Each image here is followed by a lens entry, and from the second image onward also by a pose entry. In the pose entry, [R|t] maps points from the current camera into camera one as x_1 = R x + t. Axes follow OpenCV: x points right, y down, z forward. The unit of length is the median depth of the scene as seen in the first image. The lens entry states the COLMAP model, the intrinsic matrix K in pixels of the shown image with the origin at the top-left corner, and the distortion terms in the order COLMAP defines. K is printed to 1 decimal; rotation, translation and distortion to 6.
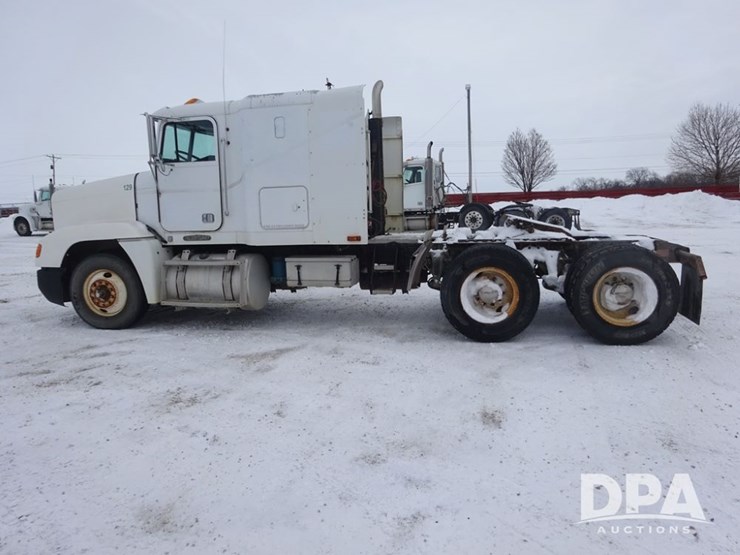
lens RADIAL K [[543.2, 0, 371.5], [0, 543.2, 278.6], [0, 0, 1]] dist [0.001756, -0.003630]
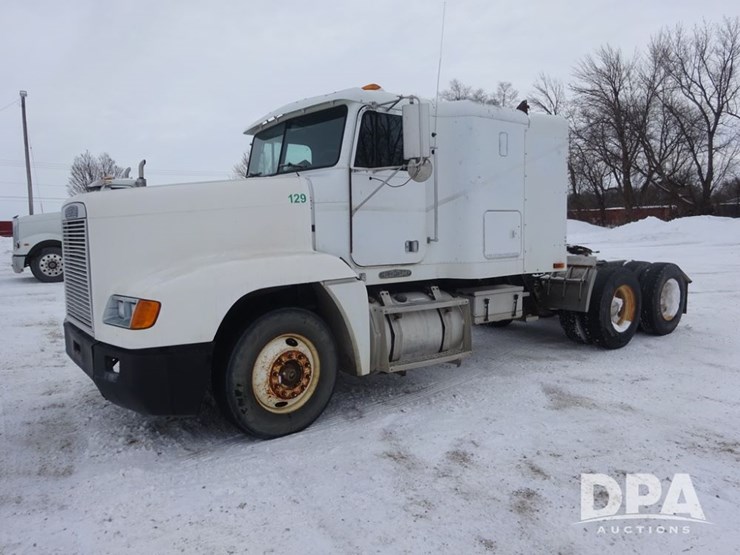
lens RADIAL K [[543.2, 0, 371.2], [0, 543.2, 277.3], [0, 0, 1]] dist [0.001756, -0.003630]
pose [[0.637553, -0.048884, 0.768854, -0.920969], [0.095020, 0.995355, -0.015507, -0.062627], [-0.764524, 0.082943, 0.639237, 0.566843]]
